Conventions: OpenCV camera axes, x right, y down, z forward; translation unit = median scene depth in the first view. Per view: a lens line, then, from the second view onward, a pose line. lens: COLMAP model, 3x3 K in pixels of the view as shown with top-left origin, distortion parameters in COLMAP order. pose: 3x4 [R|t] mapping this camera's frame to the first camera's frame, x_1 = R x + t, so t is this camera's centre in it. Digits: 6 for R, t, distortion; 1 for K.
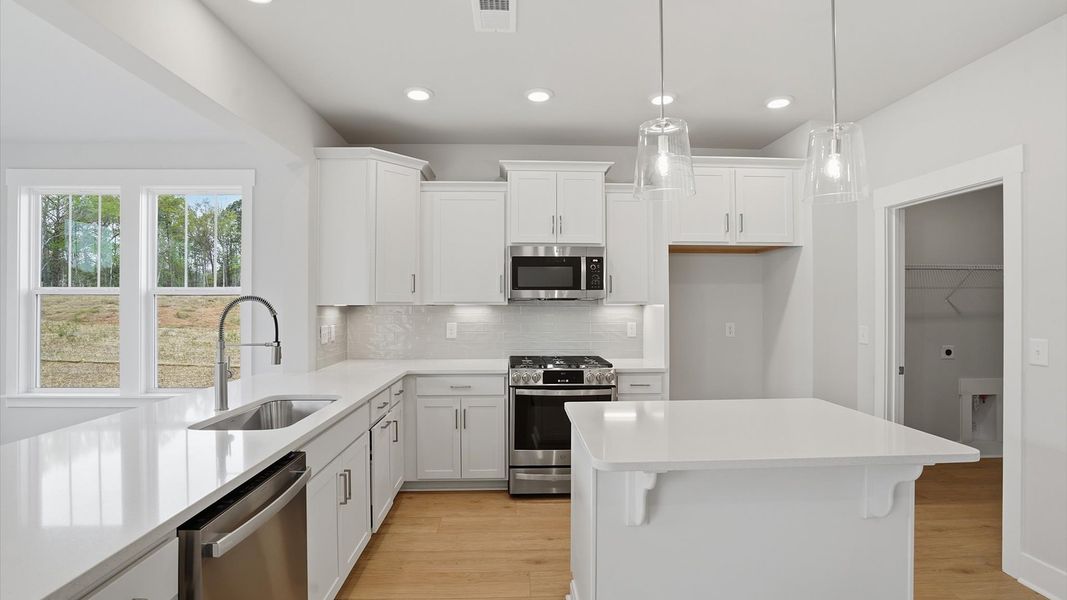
lens RADIAL K [[502.0, 0, 533.5], [0, 502.0, 300.0], [0, 0, 1]] dist [-0.004496, -0.000295]
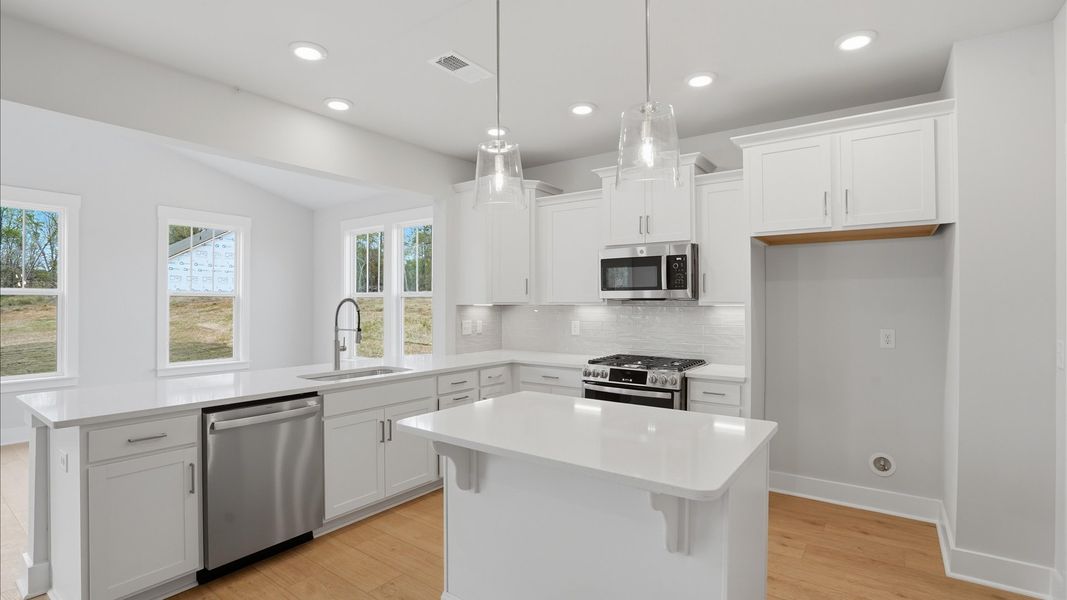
lens RADIAL K [[519.3, 0, 512.1], [0, 519.3, 301.8], [0, 0, 1]] dist [0.003003, 0.000197]
pose [[0.778649, -0.000835, -0.627459, 0.495112], [0.003923, 0.999986, 0.003538, -0.001502], [0.627447, -0.005216, 0.778642, 0.033321]]
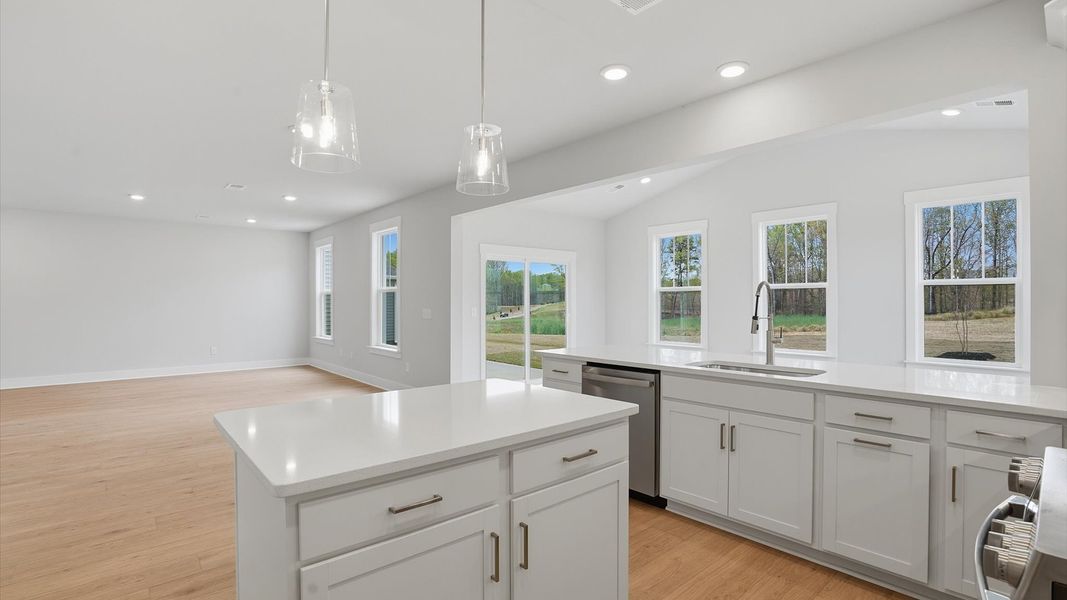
lens RADIAL K [[502.0, 0, 533.5], [0, 502.0, 300.0], [0, 0, 1]] dist [-0.004496, -0.000295]
pose [[-0.762751, -0.000720, -0.646692, 0.450067], [0.005216, 0.999960, -0.007265, 0.026766], [0.646671, -0.008914, -0.762717, 0.943742]]
